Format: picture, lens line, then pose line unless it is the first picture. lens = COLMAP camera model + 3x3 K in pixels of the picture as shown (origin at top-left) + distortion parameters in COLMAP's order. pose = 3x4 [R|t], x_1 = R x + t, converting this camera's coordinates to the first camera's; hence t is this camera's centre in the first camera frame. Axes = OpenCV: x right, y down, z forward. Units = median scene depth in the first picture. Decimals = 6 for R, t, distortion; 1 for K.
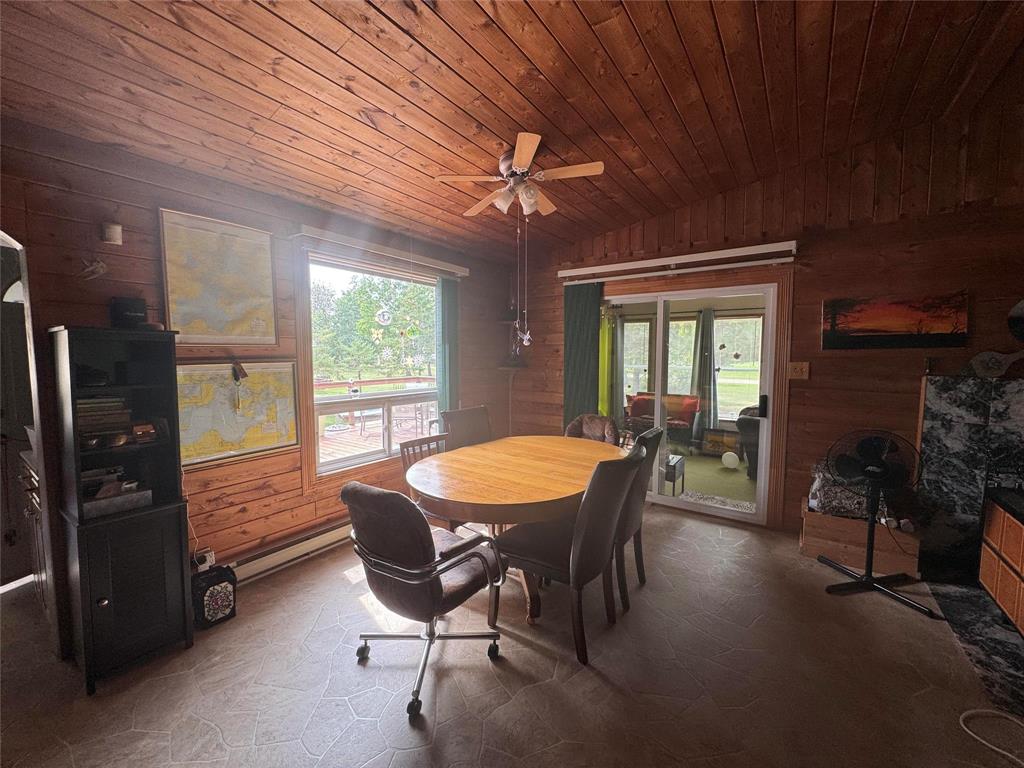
lens RADIAL K [[410.8, 0, 513.1], [0, 410.8, 384.9], [0, 0, 1]] dist [0.000973, -0.000098]
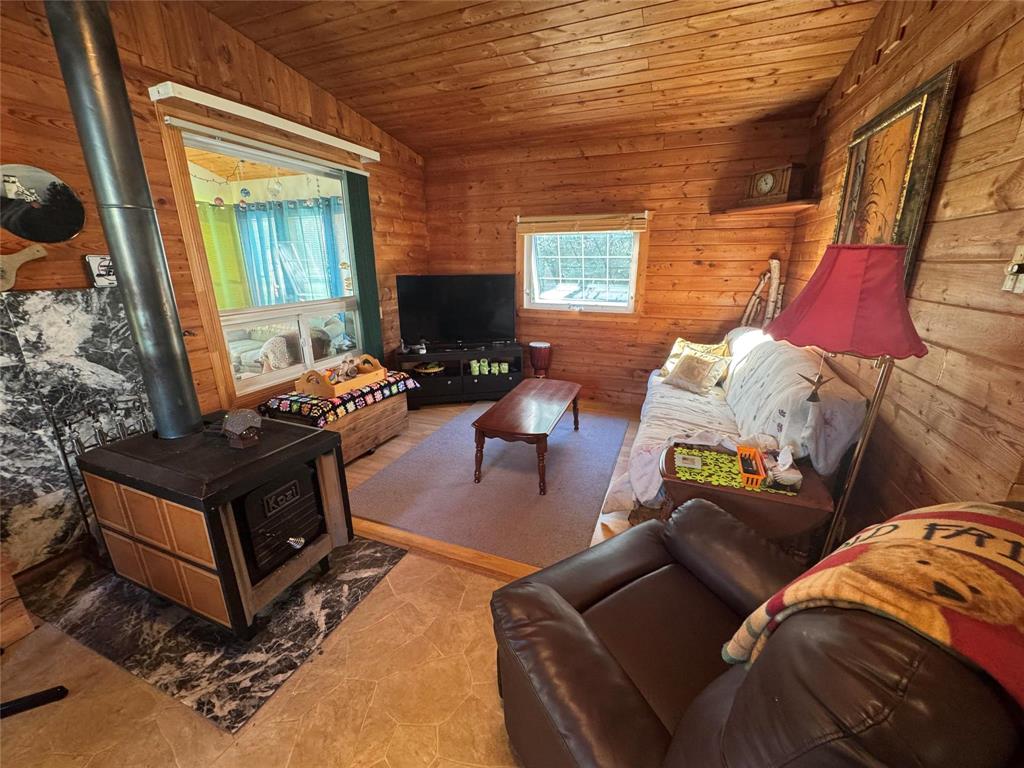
lens RADIAL K [[410.8, 0, 511.5], [0, 410.8, 382.7], [0, 0, 1]] dist [0.000973, -0.000098]
pose [[-0.213290, -0.285306, 0.934403, 0.340763], [0.079055, 0.948234, 0.307574, -0.018322], [-0.973785, 0.139471, -0.179694, 0.345393]]
